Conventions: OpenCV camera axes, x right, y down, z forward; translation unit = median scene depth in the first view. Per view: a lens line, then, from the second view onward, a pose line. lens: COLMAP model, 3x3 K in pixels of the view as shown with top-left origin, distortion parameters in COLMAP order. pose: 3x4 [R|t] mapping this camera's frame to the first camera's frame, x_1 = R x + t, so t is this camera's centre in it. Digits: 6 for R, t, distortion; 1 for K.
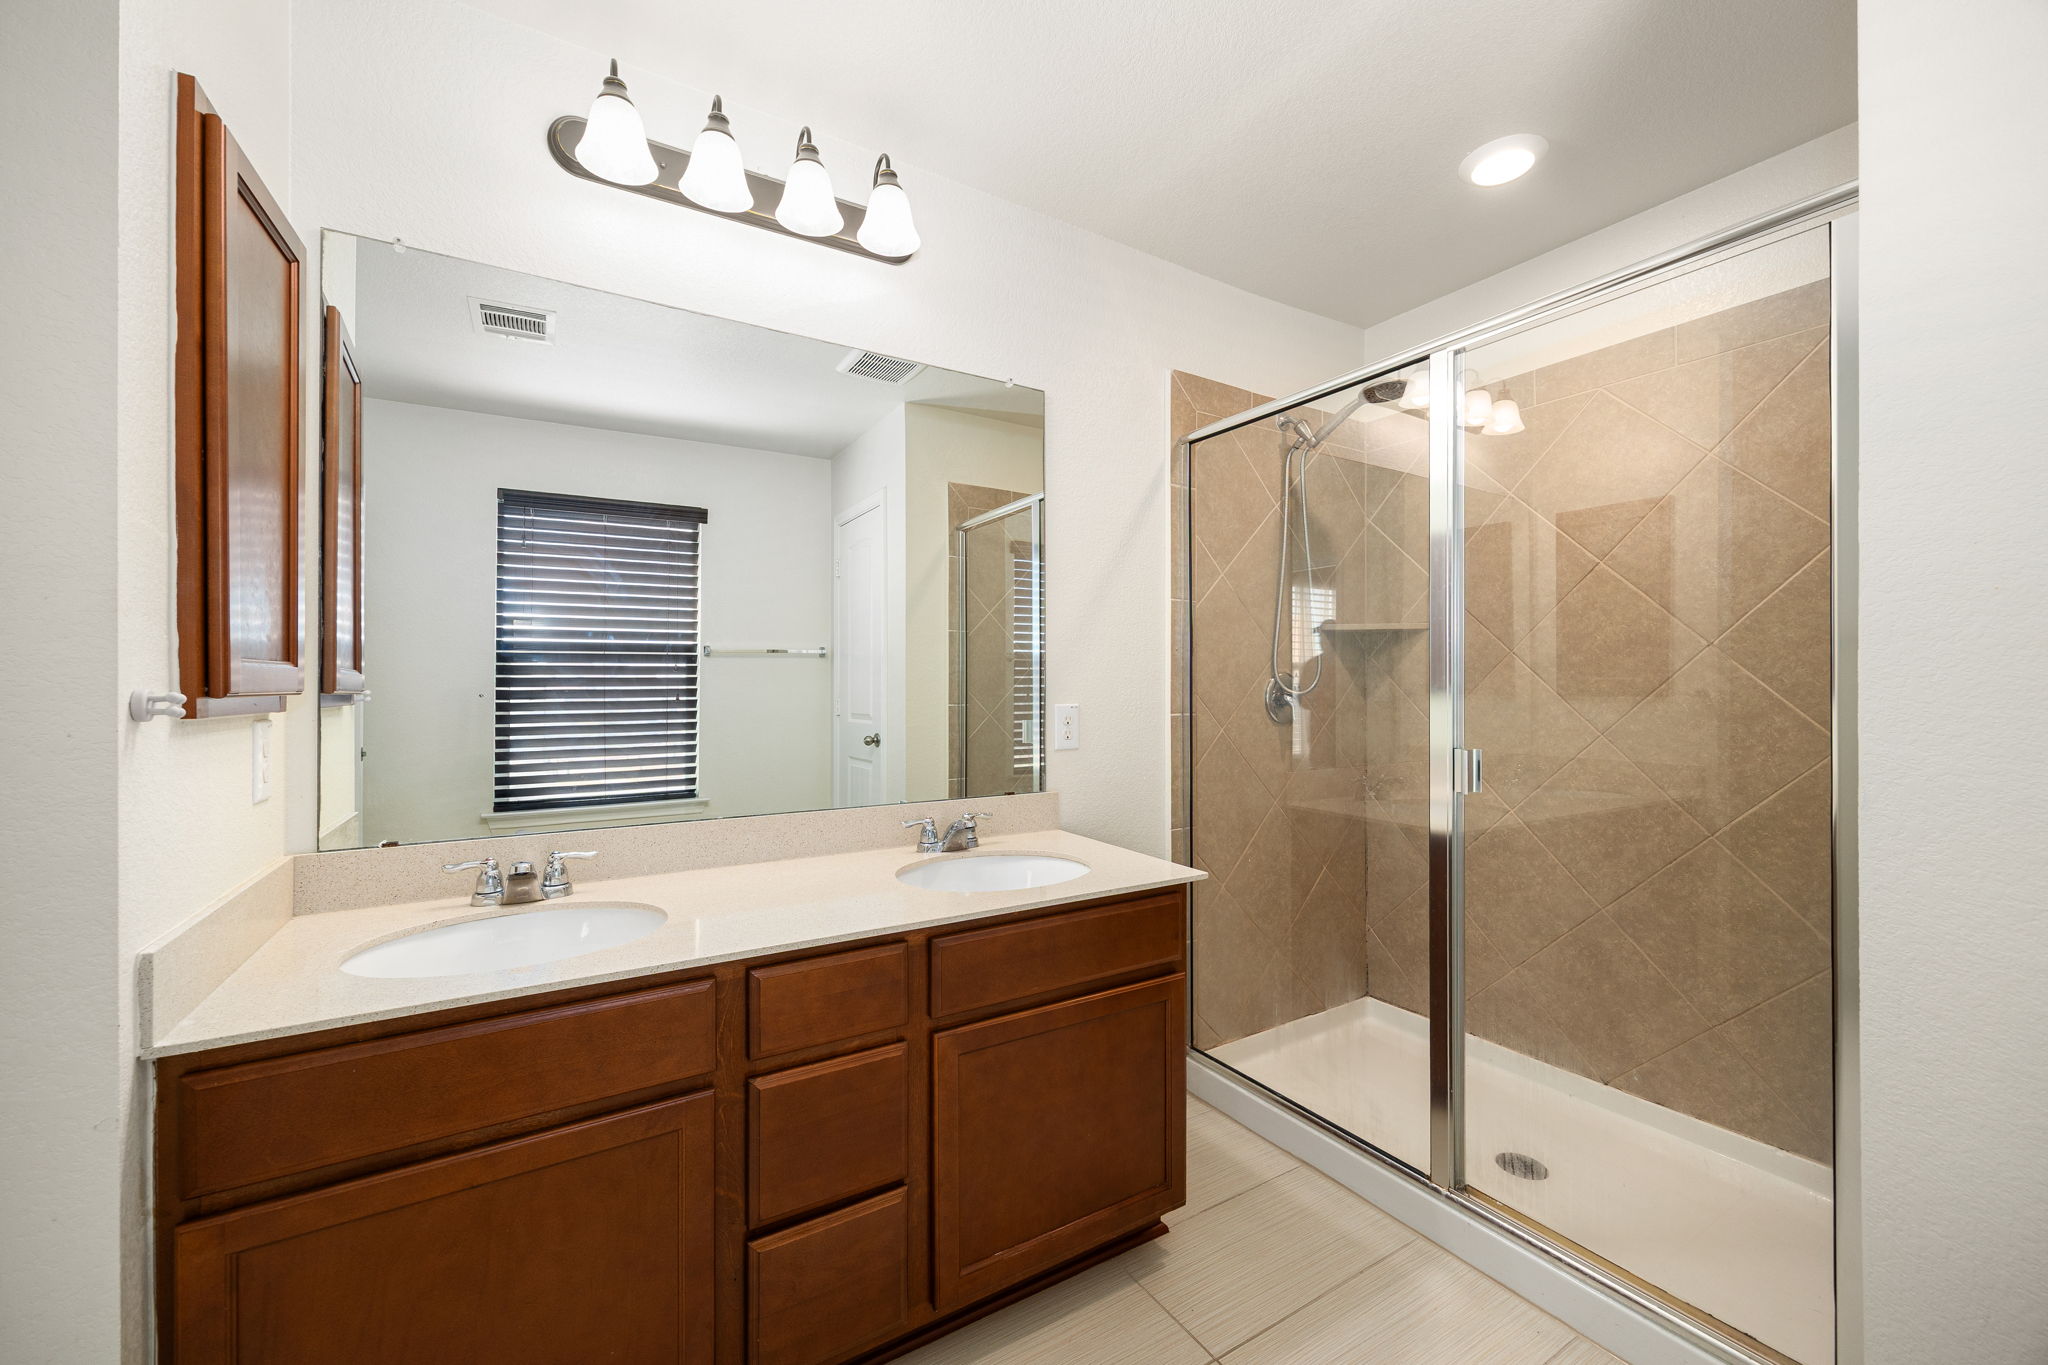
lens RADIAL K [[823.7, 0, 1027.9], [0, 823.7, 673.9], [0, 0, 1]] dist [0.000589, -0.000464]
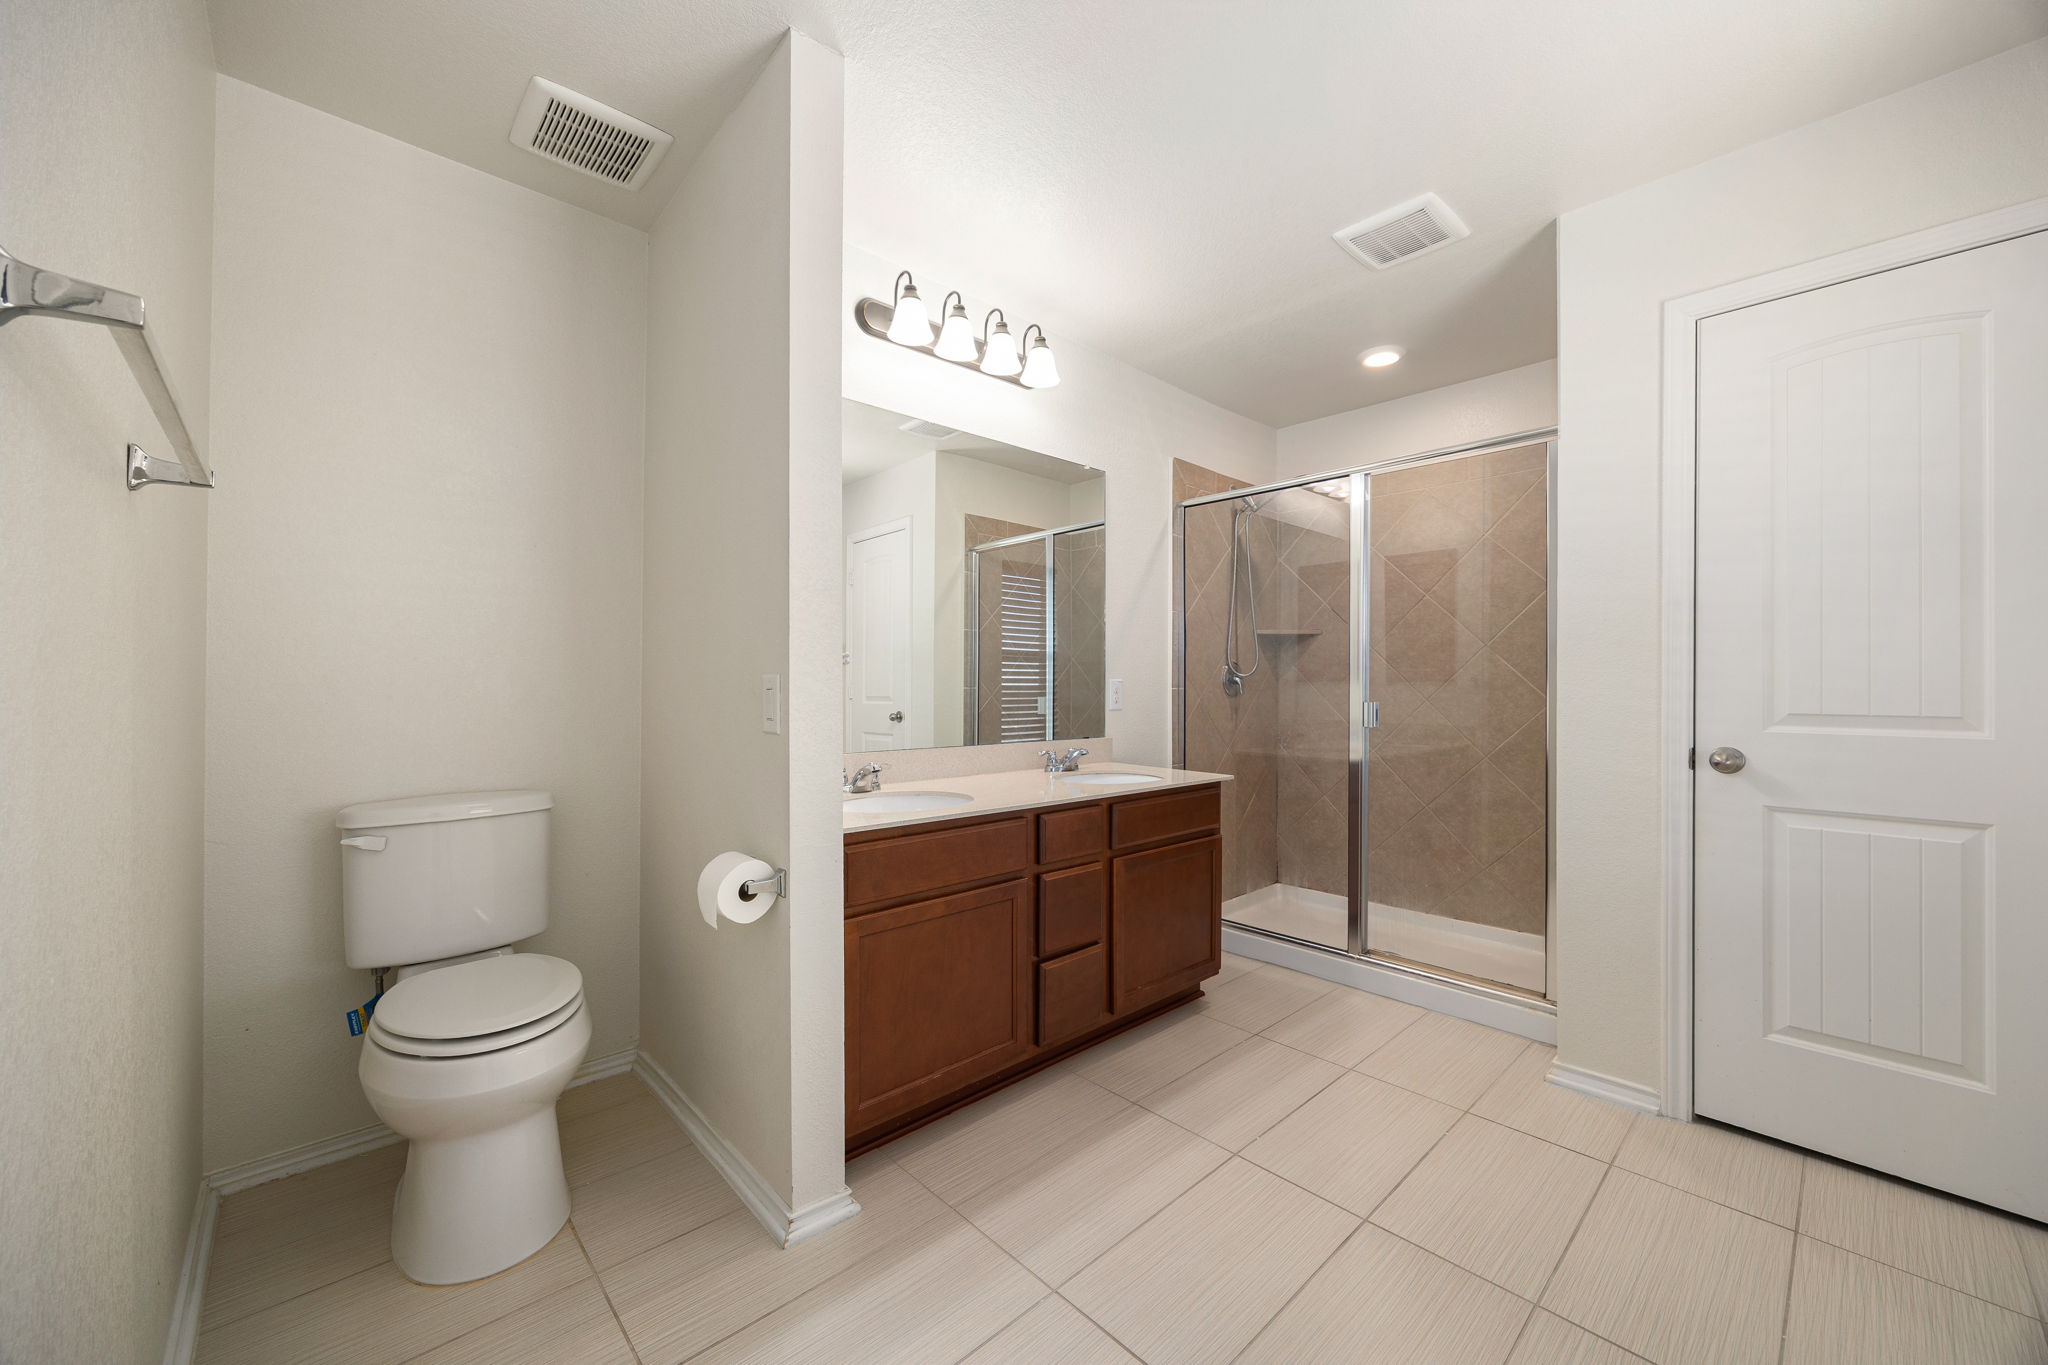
lens RADIAL K [[823.7, 0, 1023.9], [0, 823.7, 676.3], [0, 0, 1]] dist [0.000589, -0.000464]
pose [[0.977915, 0.005363, 0.208933, -0.423968], [-0.005180, 0.999986, -0.001419, 0.032844], [-0.208938, 0.000305, 0.977929, -0.429985]]
